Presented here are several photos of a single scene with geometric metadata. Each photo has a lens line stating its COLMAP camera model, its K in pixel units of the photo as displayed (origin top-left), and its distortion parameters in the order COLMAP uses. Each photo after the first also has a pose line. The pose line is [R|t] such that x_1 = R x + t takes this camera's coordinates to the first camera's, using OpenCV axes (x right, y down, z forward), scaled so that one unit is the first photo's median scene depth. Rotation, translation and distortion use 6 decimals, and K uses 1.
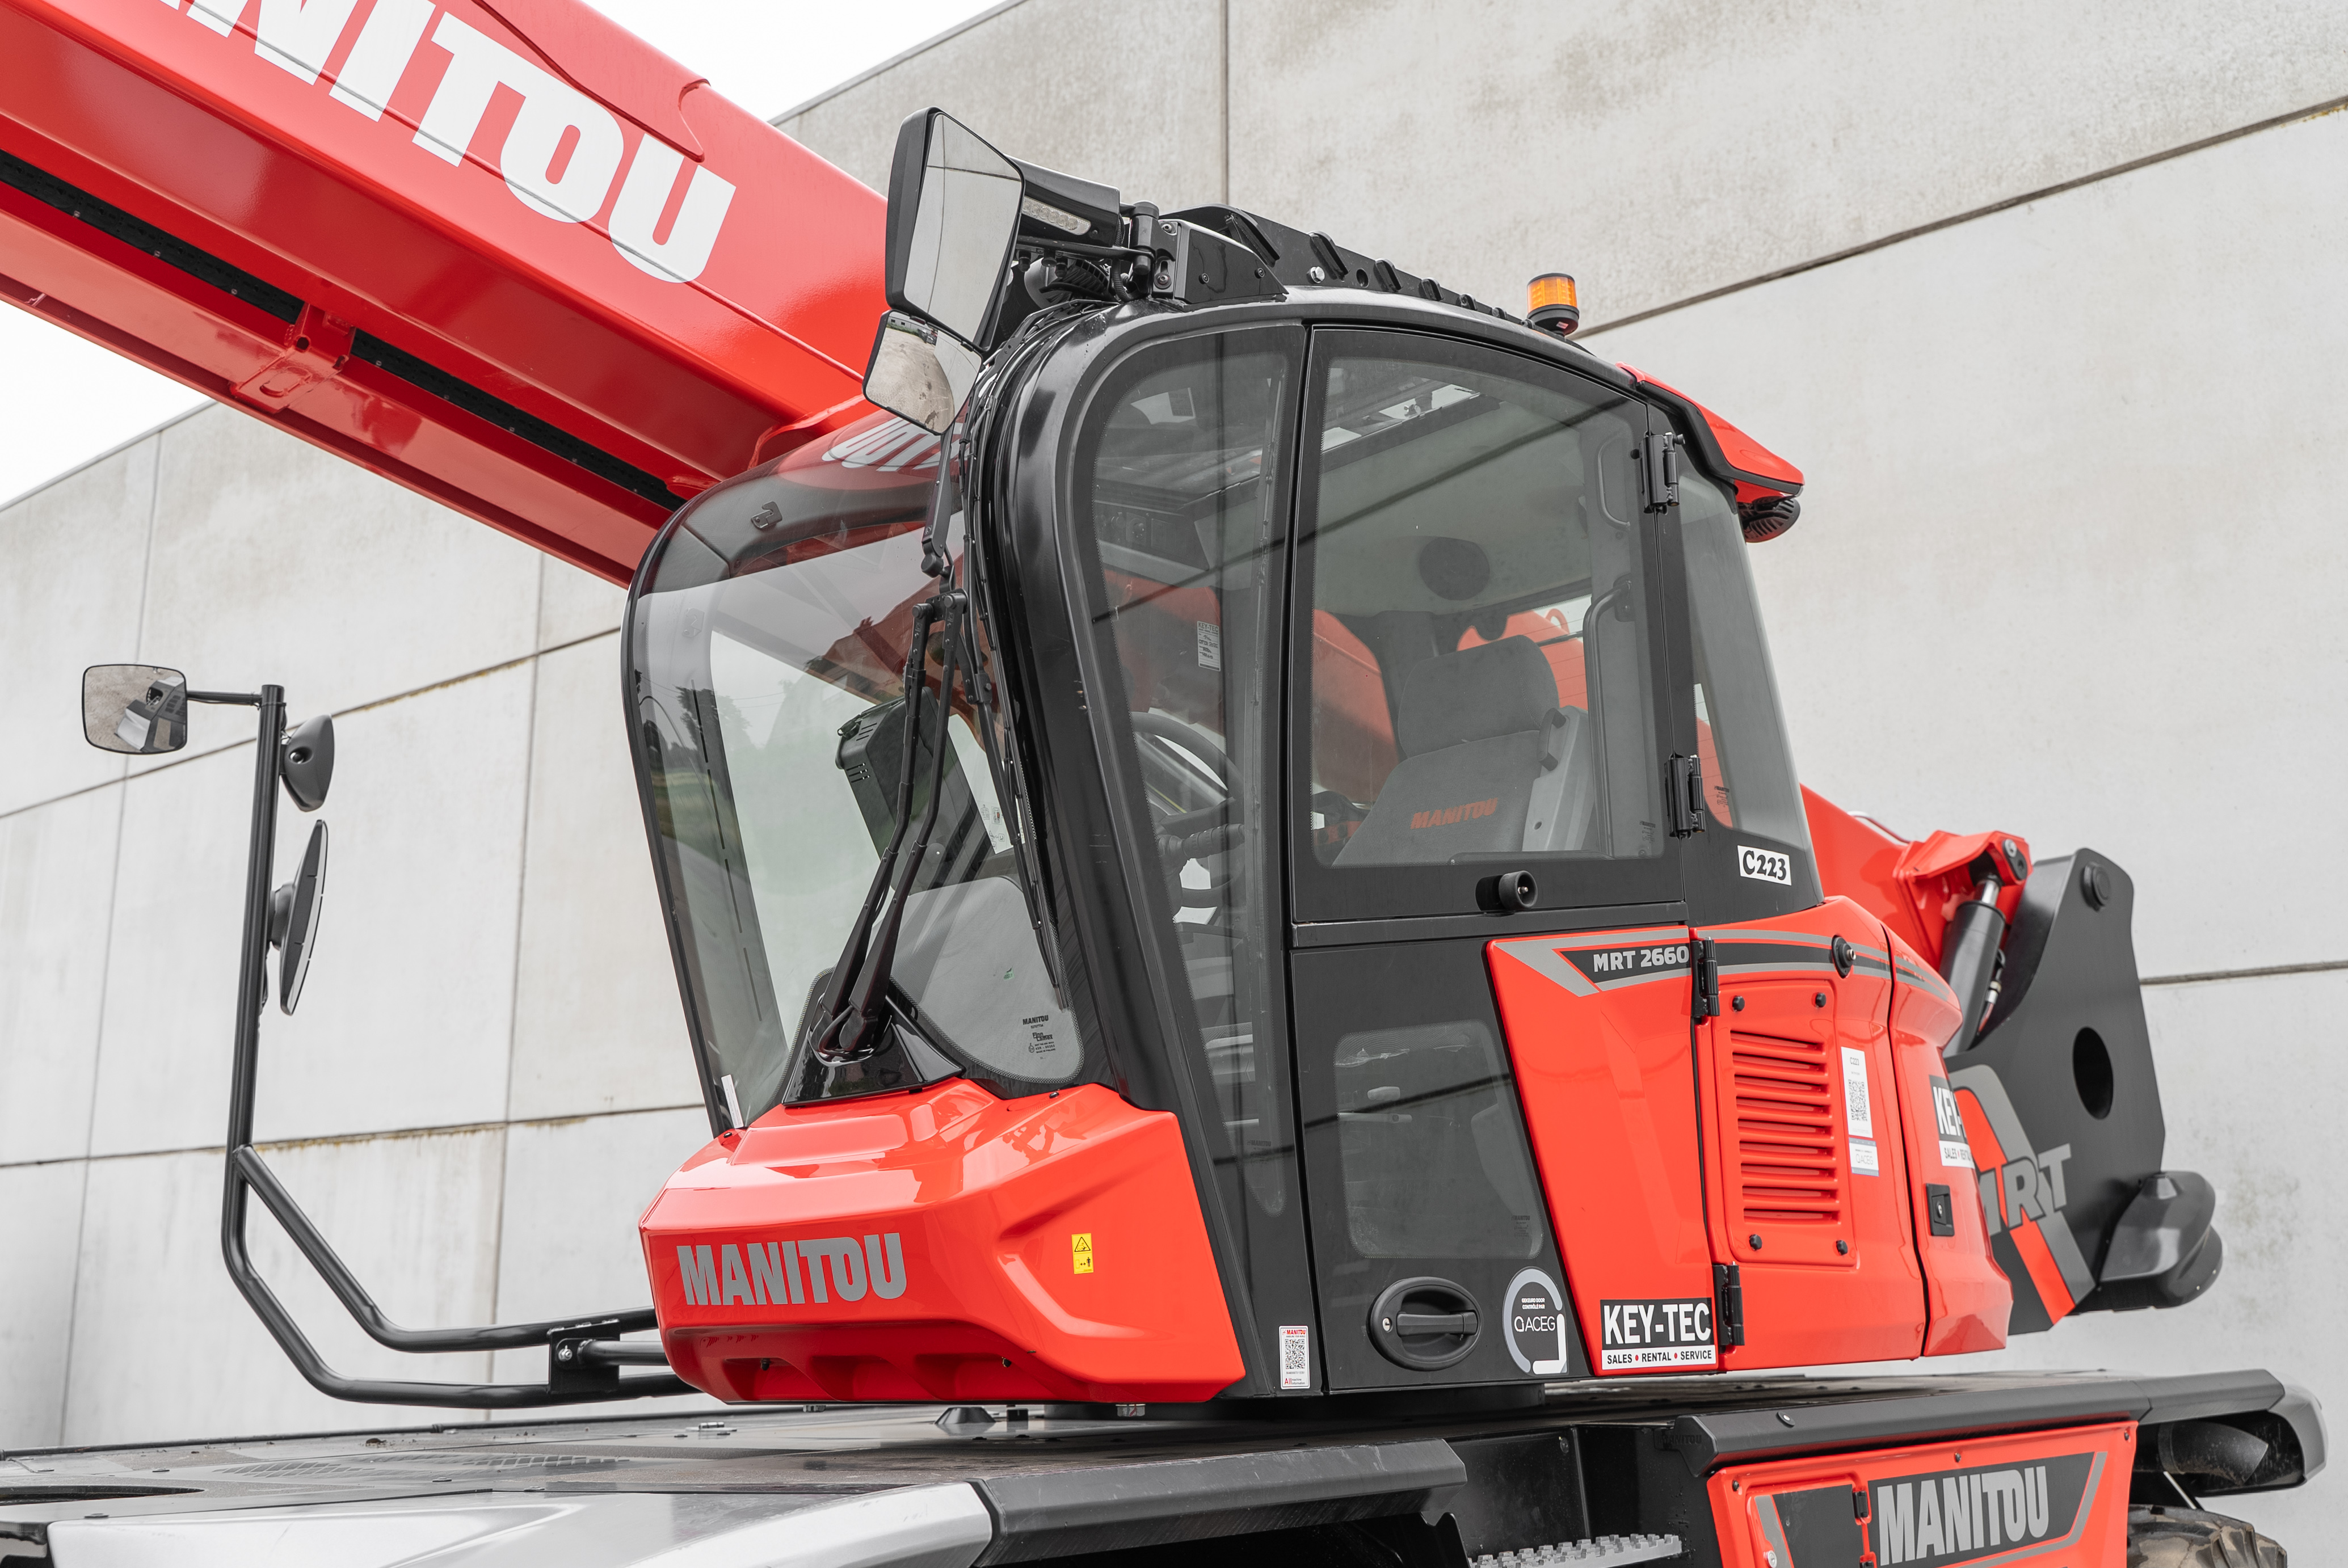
lens RADIAL K [[2397.2, 0, 1174.7], [0, 2397.2, 780.4], [0, 0, 1]] dist [0.002174, 0.000000]
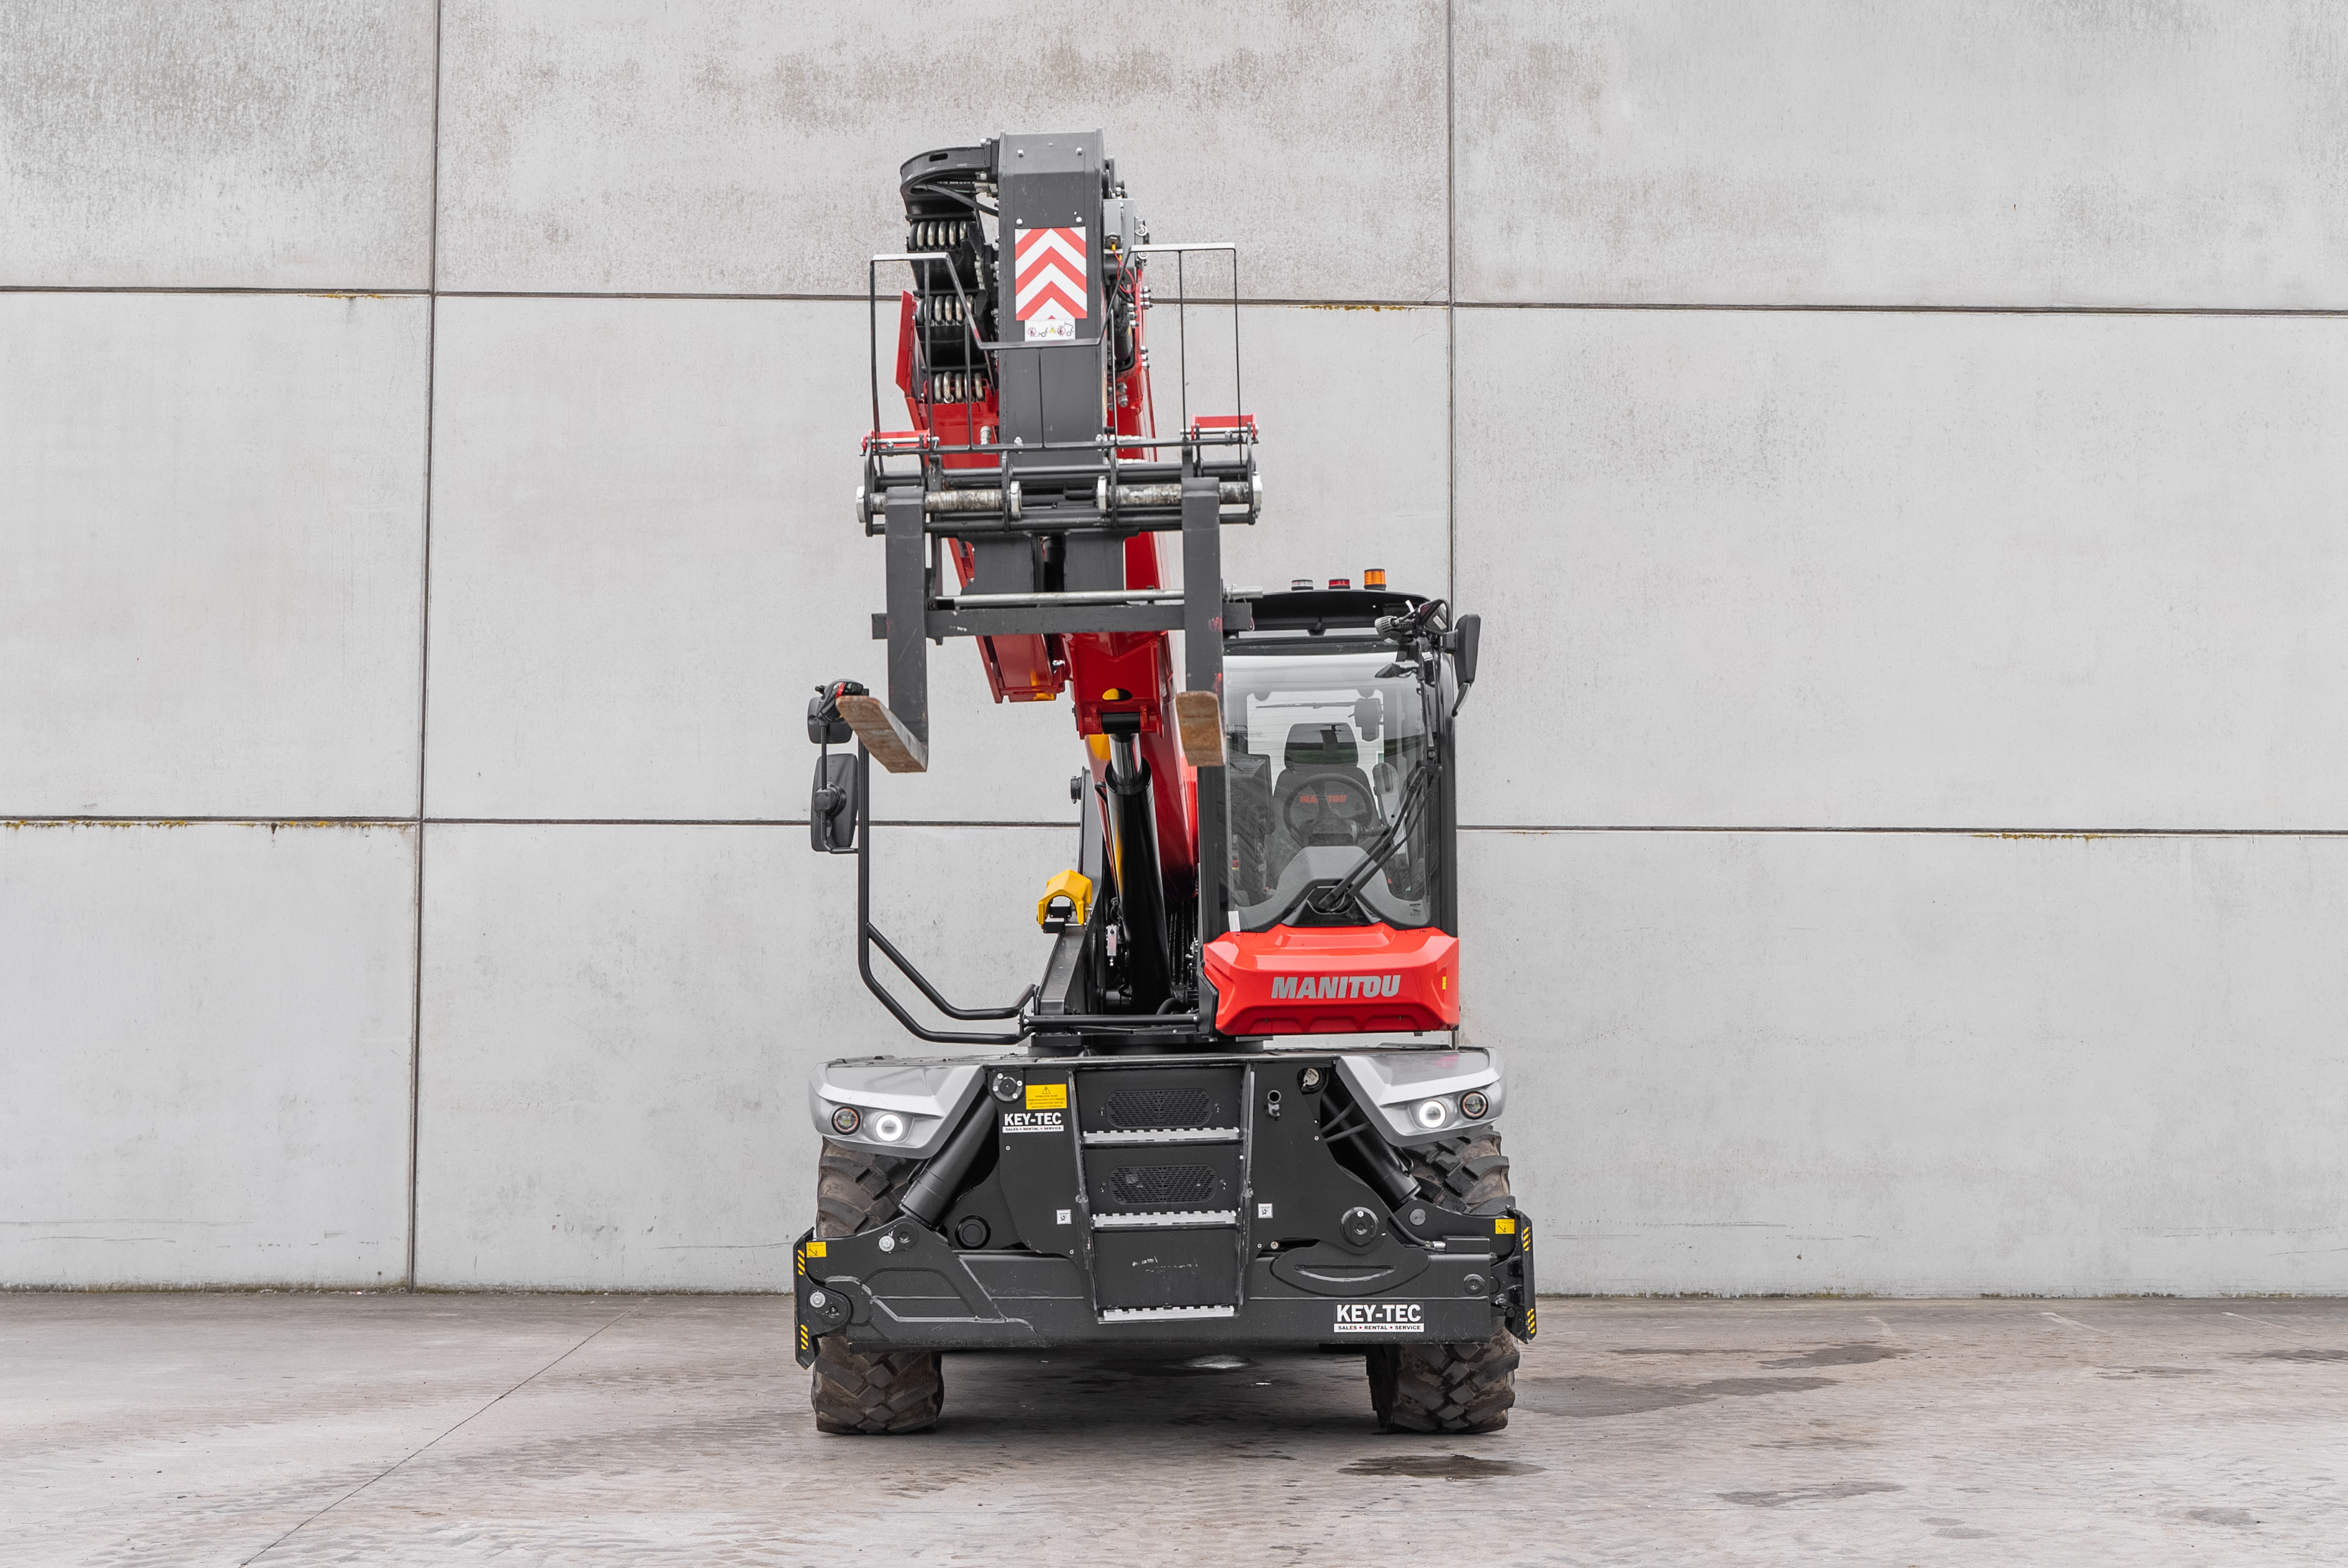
lens RADIAL K [[3253.2, 0, 1235.4], [0, 3253.2, 890.0], [0, 0, 1]] dist [-0.008288, 0.000000]
pose [[0.717408, 0.040529, 0.695473, -2.114710], [-0.154523, 0.982696, 0.102130, -0.206471], [-0.679300, -0.180735, 0.711257, -1.193983]]
